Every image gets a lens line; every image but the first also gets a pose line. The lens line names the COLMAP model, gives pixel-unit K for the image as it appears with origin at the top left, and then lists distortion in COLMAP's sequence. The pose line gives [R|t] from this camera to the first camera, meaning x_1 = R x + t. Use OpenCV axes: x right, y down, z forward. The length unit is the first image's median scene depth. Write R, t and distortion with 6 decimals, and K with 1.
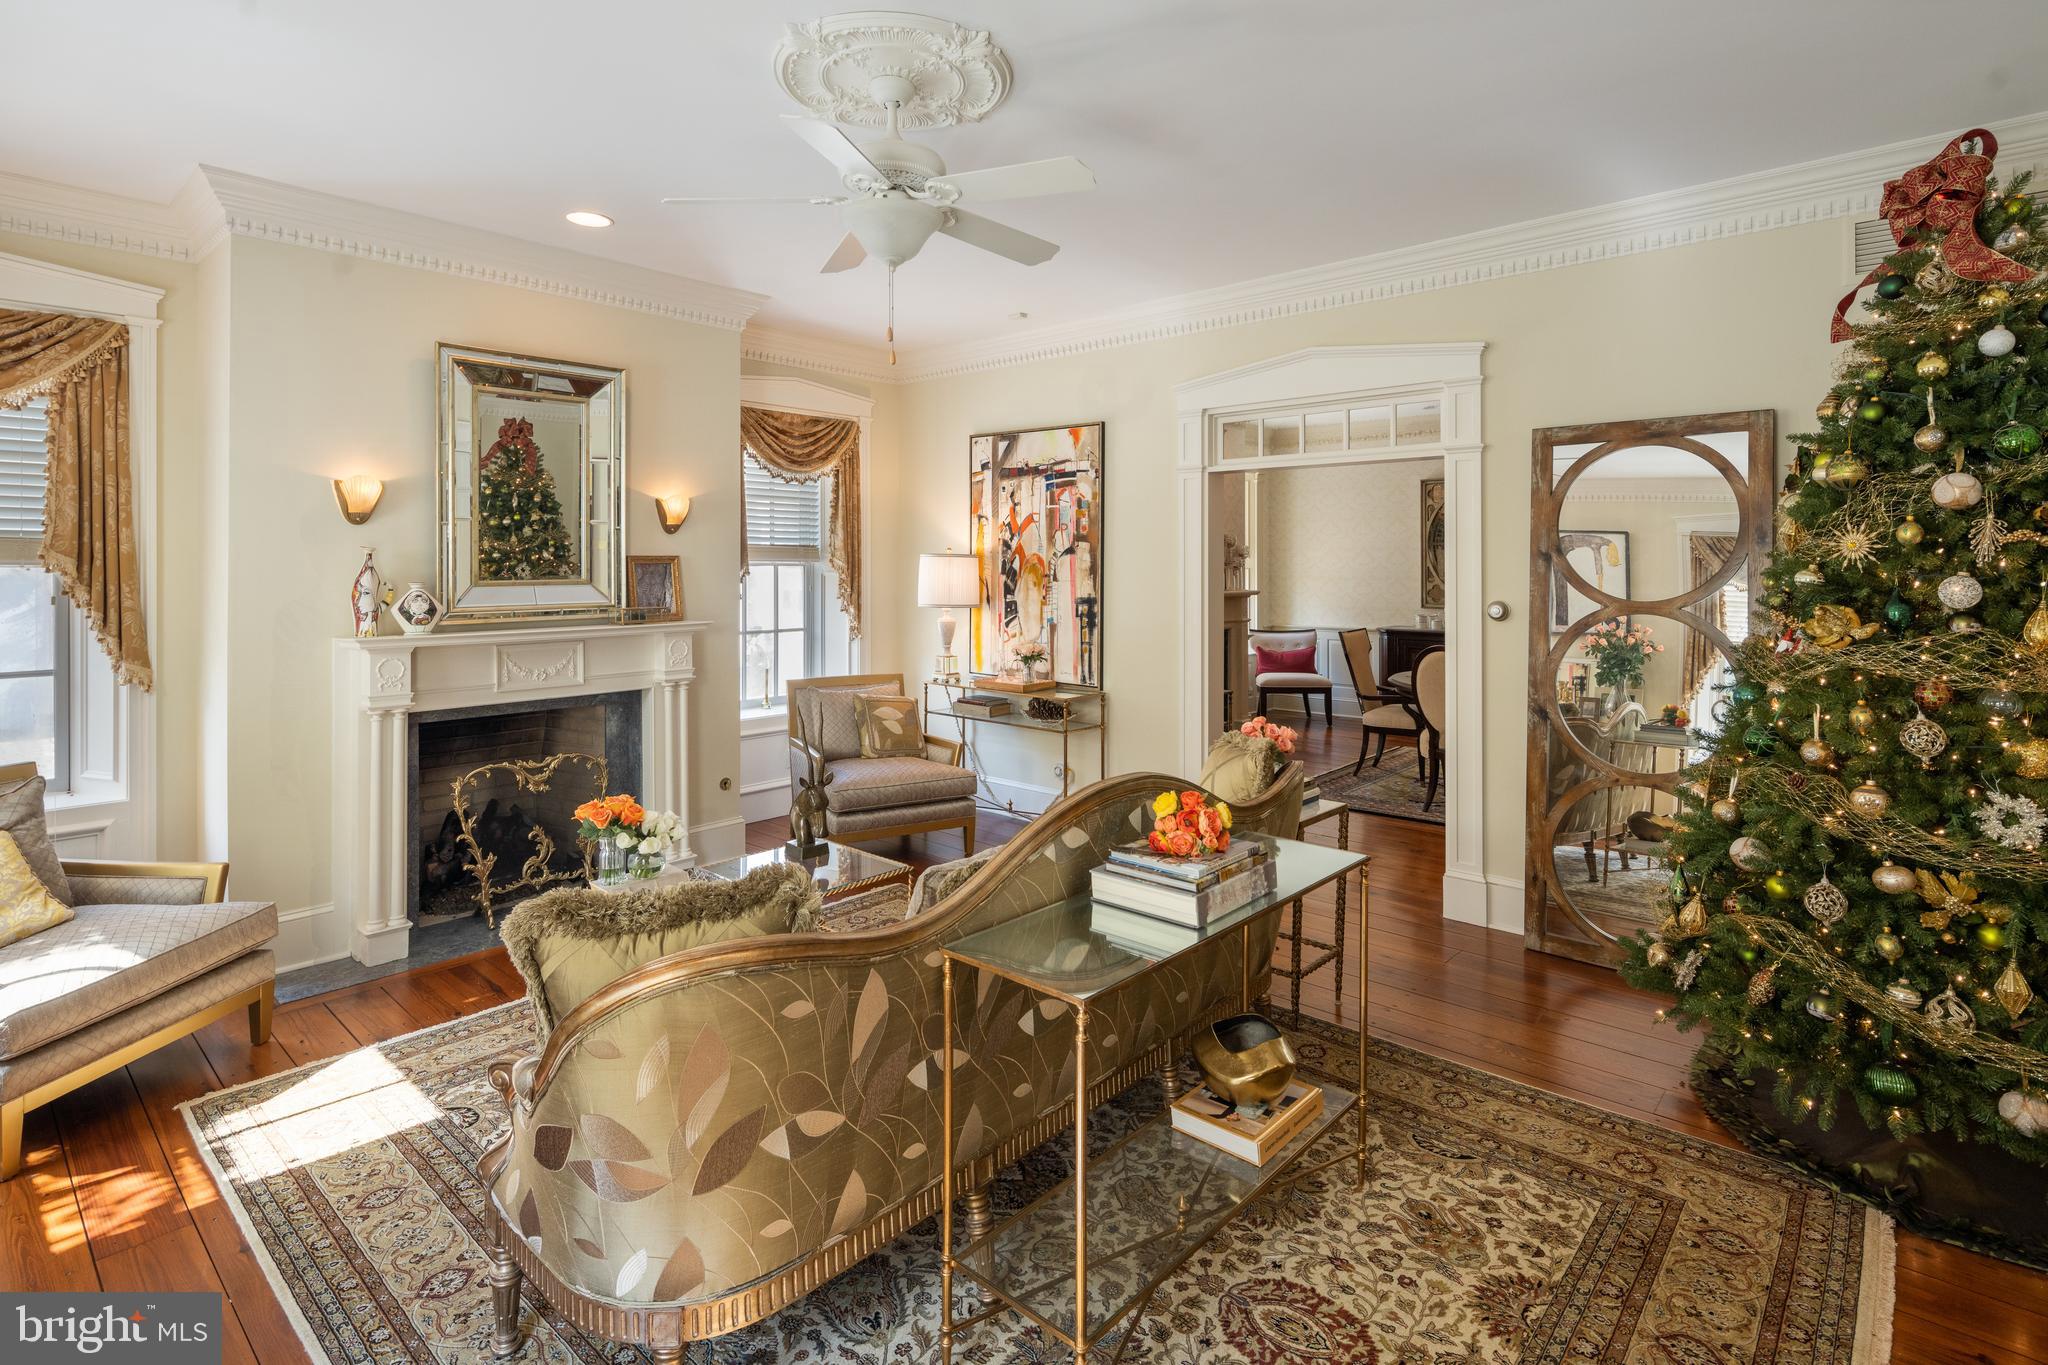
lens RADIAL K [[1025.0, 0, 1022.6], [0, 1025.0, 564.8], [0, 0, 1]] dist [0.001724, -0.000196]
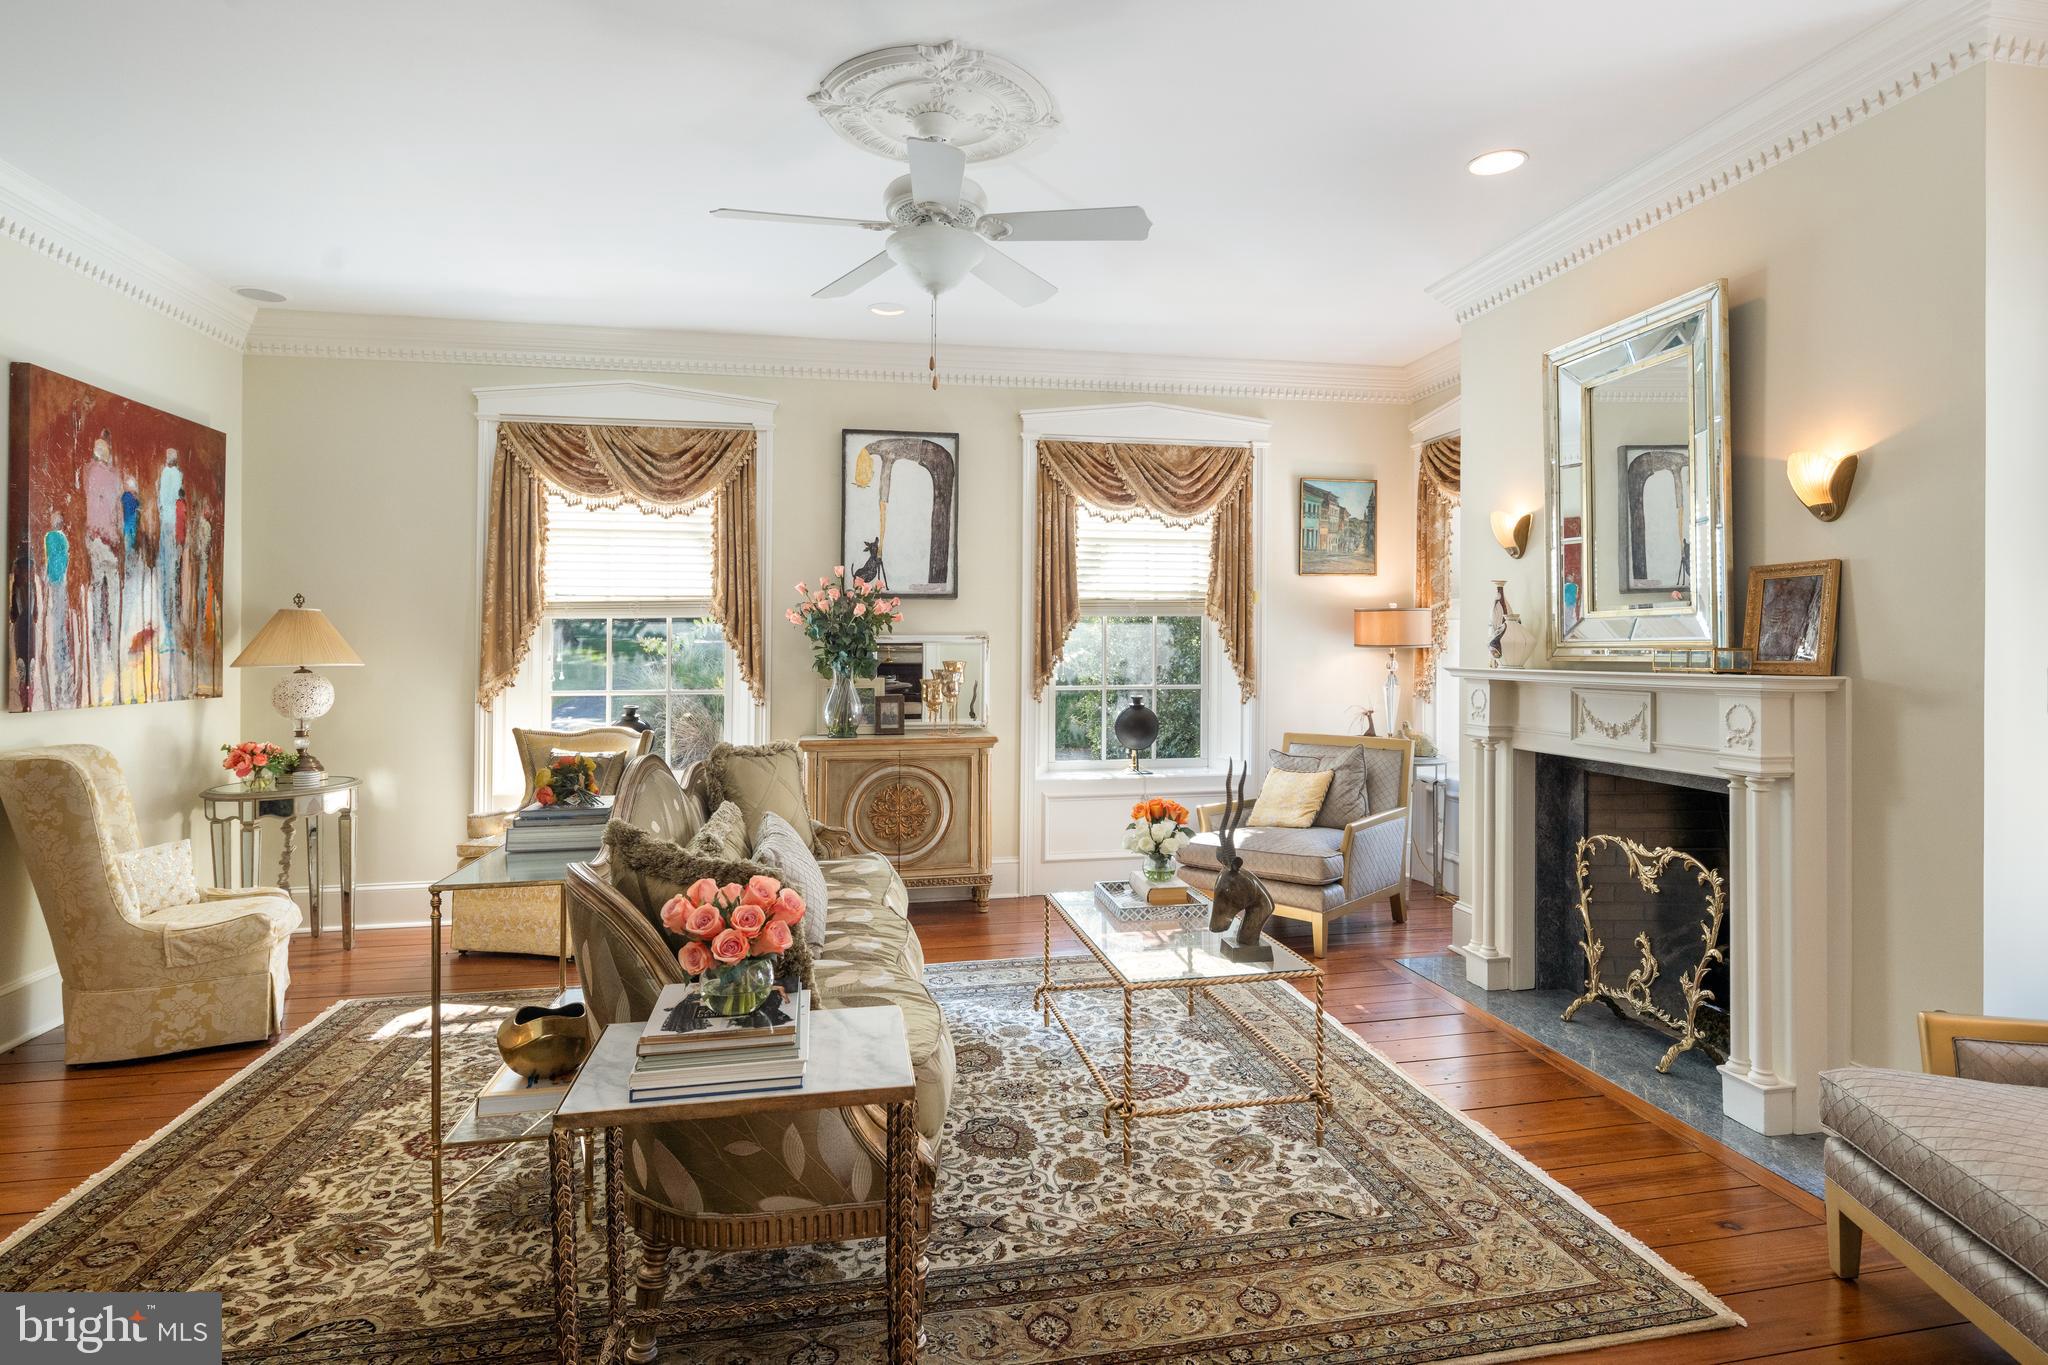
lens RADIAL K [[1042.6, 0, 1027.3], [0, 1042.6, 649.6], [0, 0, 1]] dist [0.002365, -0.000375]
pose [[-0.606500, 0.005762, -0.795062, 0.325643], [0.004513, 0.999983, 0.003804, 0.030926], [0.795070, -0.001281, -0.606516, 0.862453]]
